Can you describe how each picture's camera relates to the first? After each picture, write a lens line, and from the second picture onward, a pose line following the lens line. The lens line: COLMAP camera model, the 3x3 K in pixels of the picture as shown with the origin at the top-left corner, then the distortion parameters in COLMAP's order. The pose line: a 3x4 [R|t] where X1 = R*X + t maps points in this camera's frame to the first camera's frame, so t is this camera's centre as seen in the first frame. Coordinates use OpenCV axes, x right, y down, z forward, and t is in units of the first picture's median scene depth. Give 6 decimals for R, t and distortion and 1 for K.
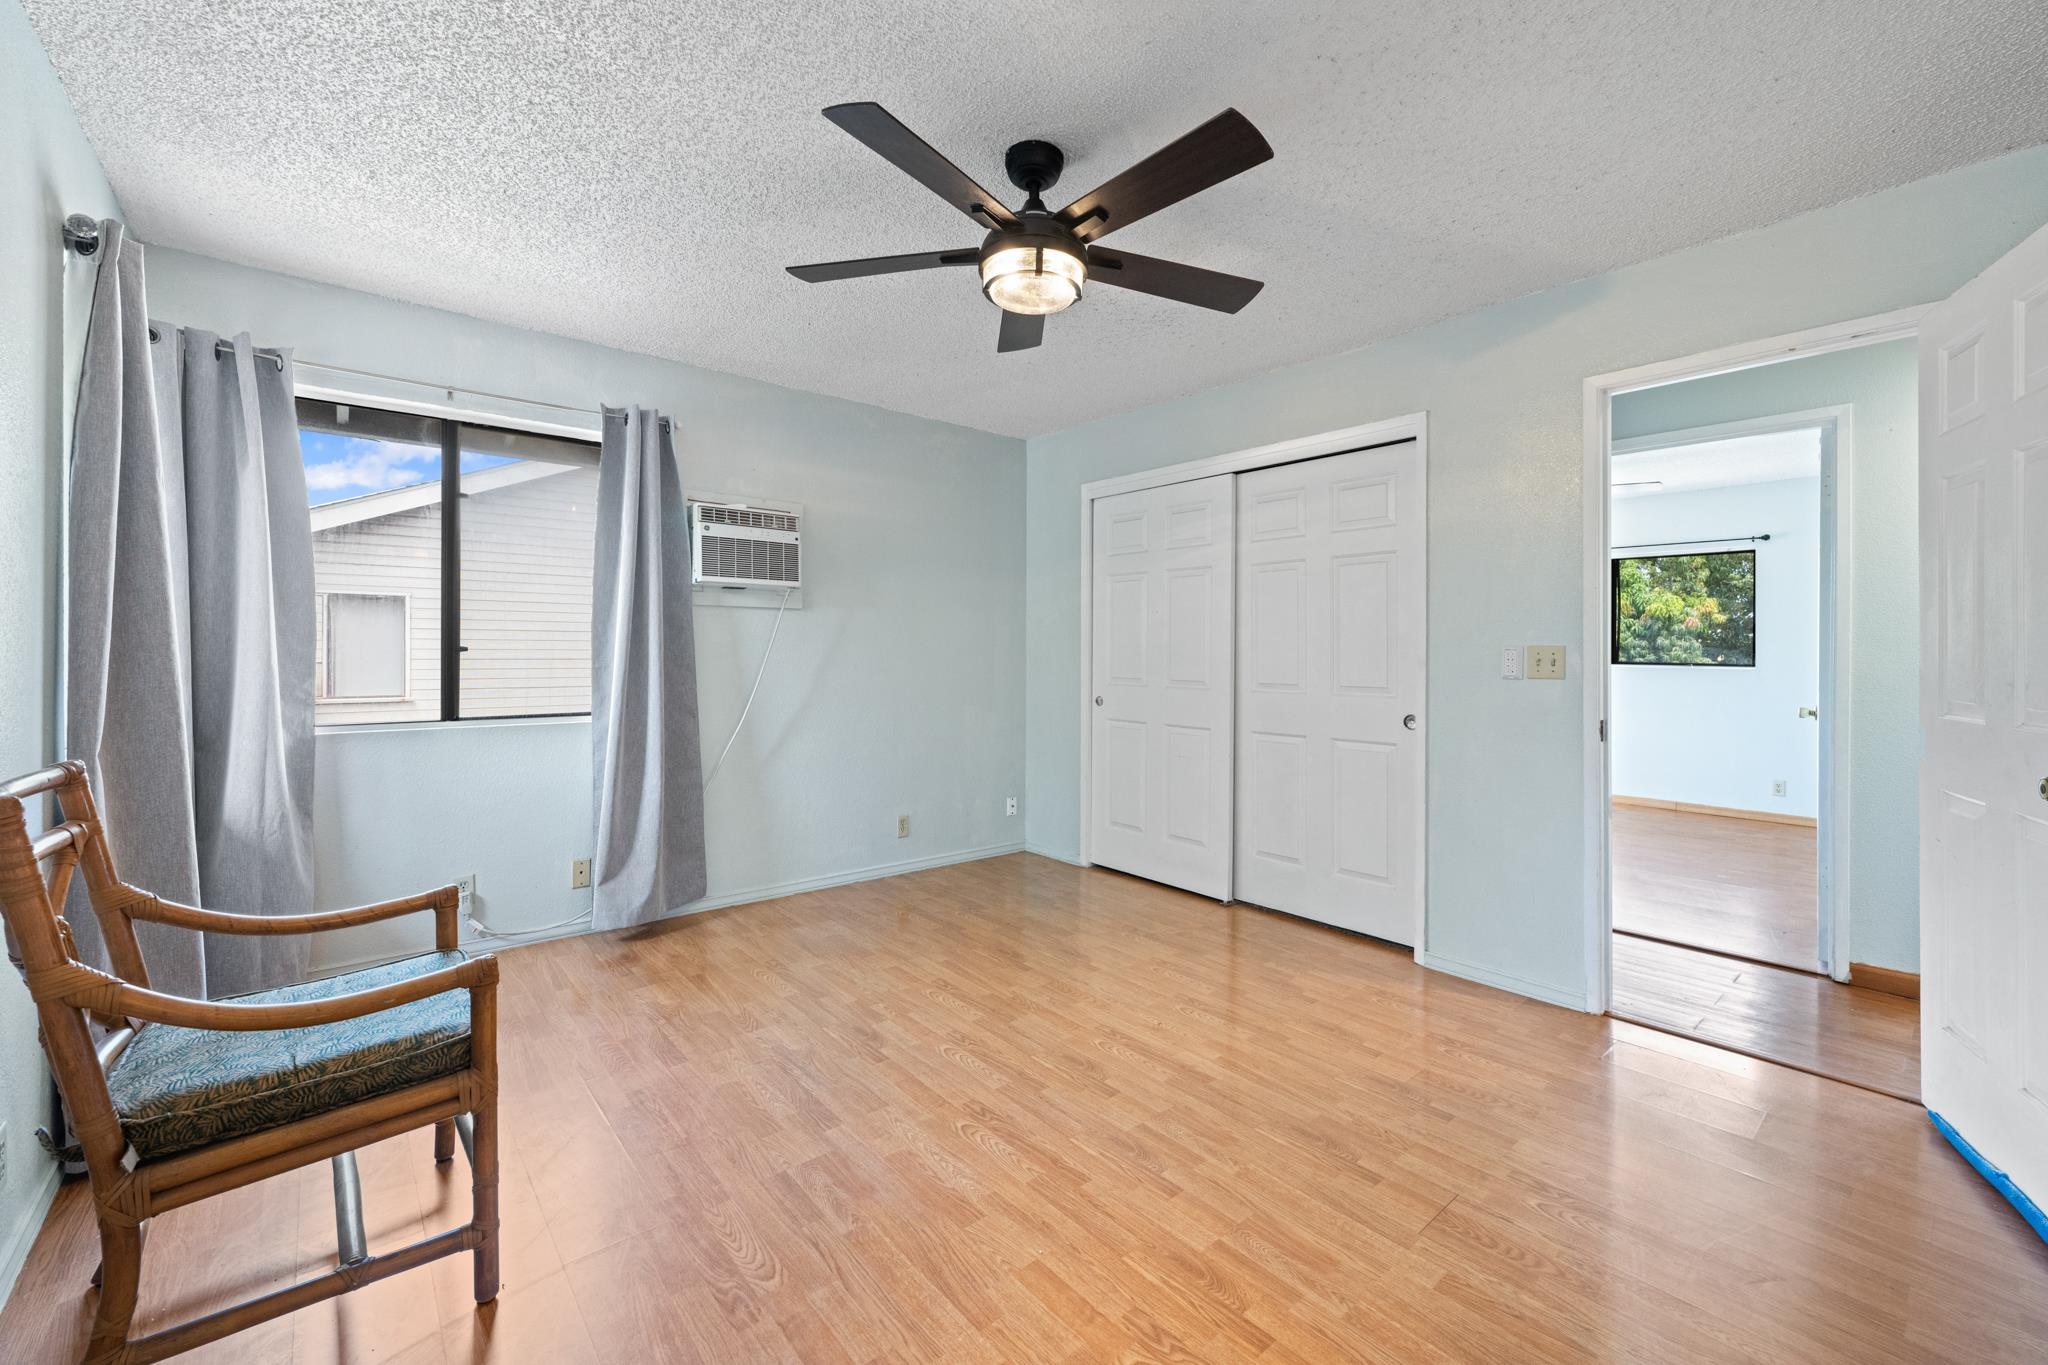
lens RADIAL K [[838.8, 0, 1018.3], [0, 838.8, 651.2], [0, 0, 1]] dist [-0.000160, -0.000024]
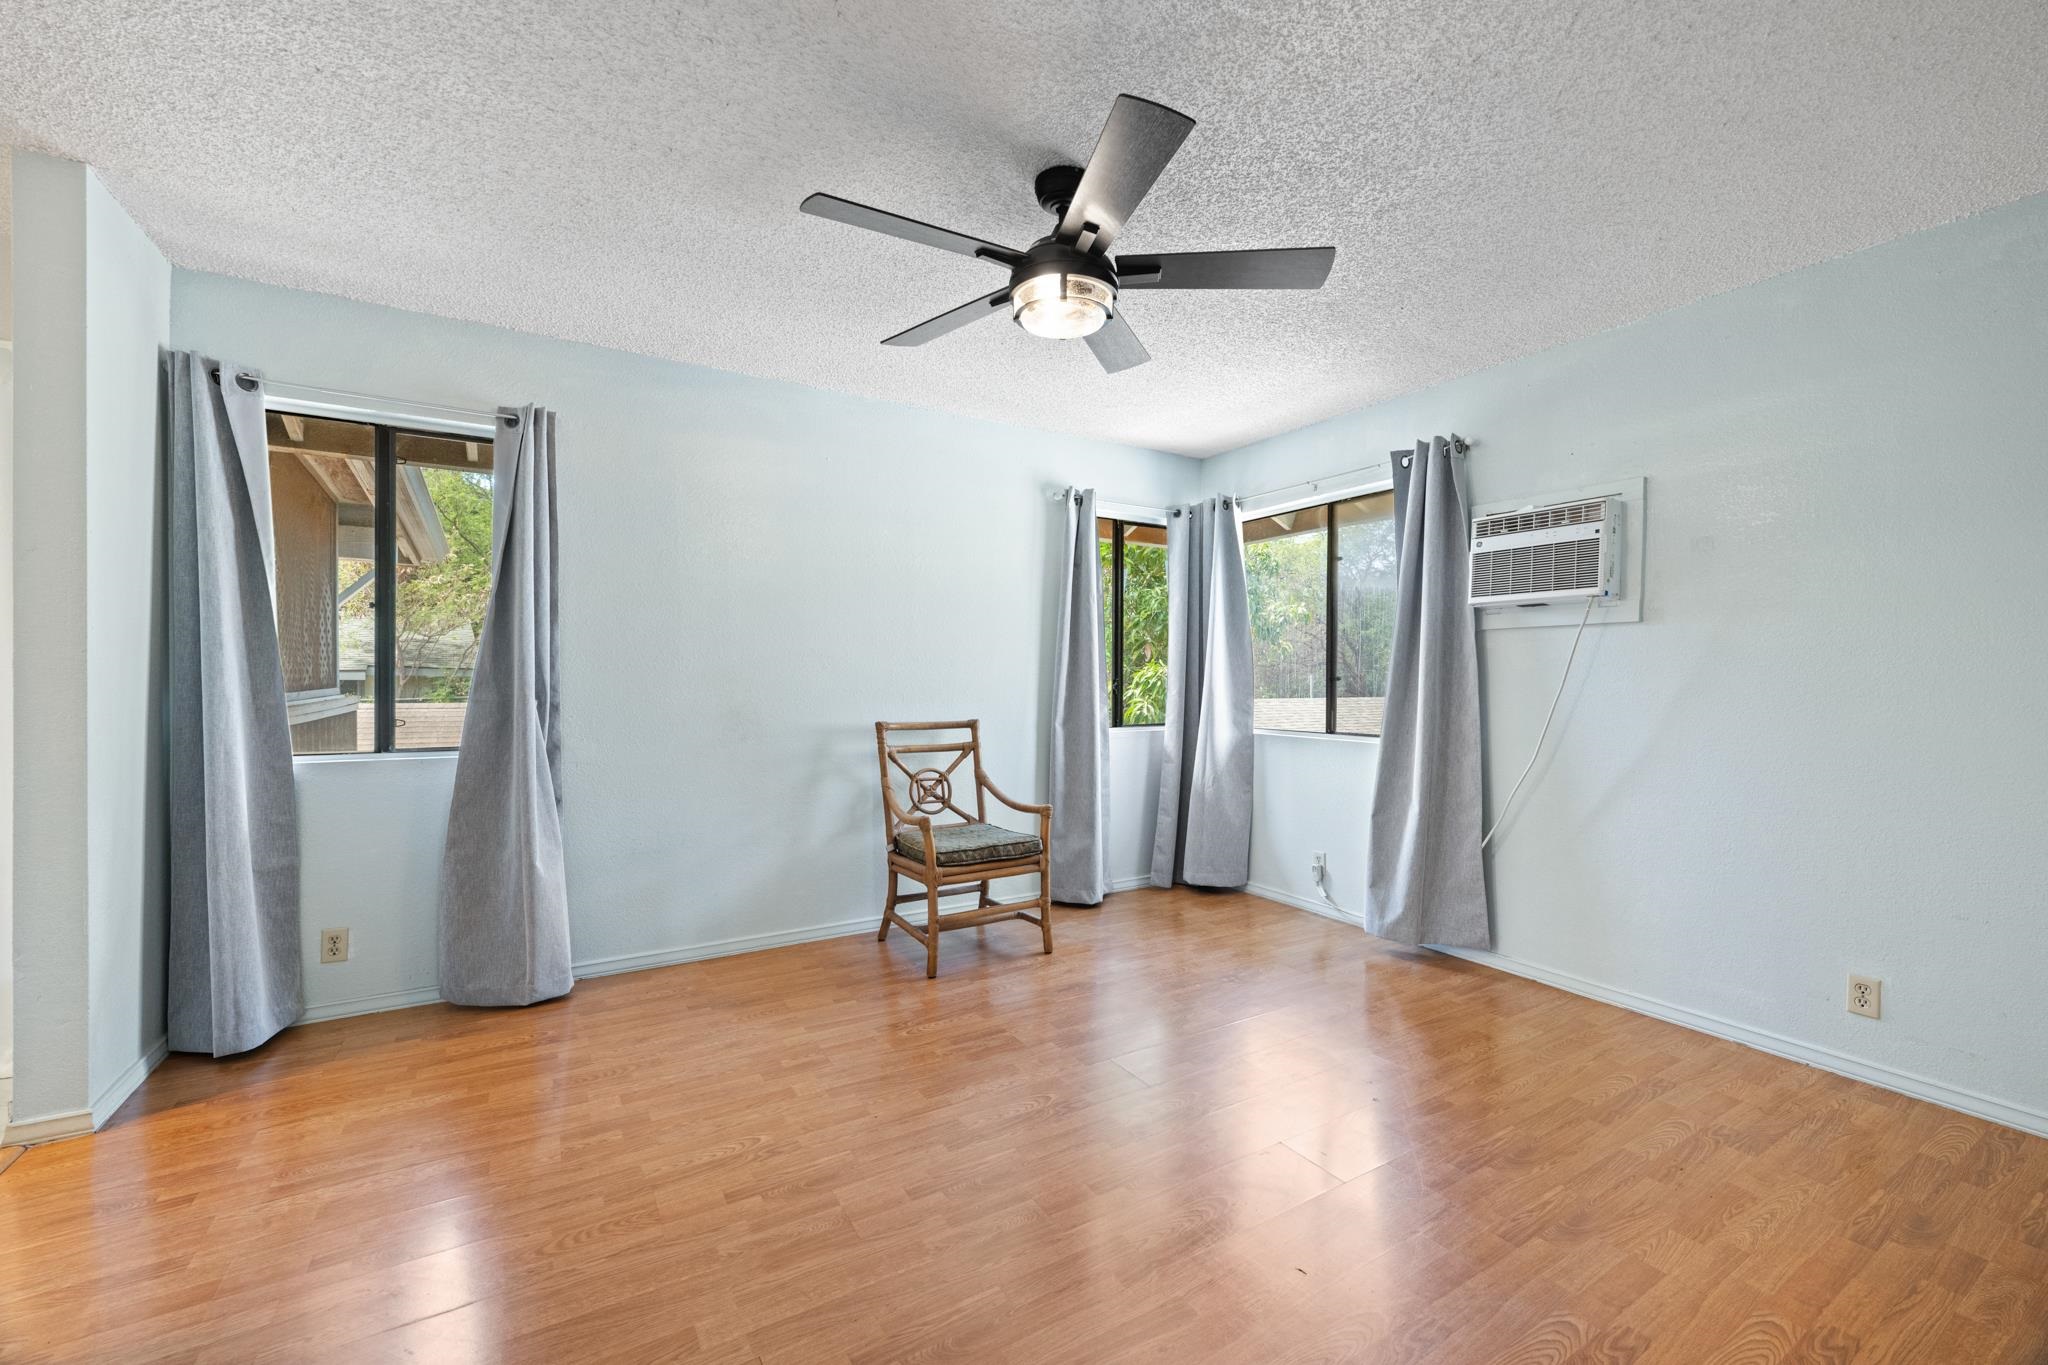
lens RADIAL K [[829.3, 0, 1023.4], [0, 829.3, 666.1], [0, 0, 1]] dist [-0.000243, -0.000015]
pose [[-0.164752, -0.023114, -0.986064, 0.693261], [-0.008530, 0.999721, -0.022009, 0.011525], [0.986298, 0.004785, -0.164904, 0.762905]]
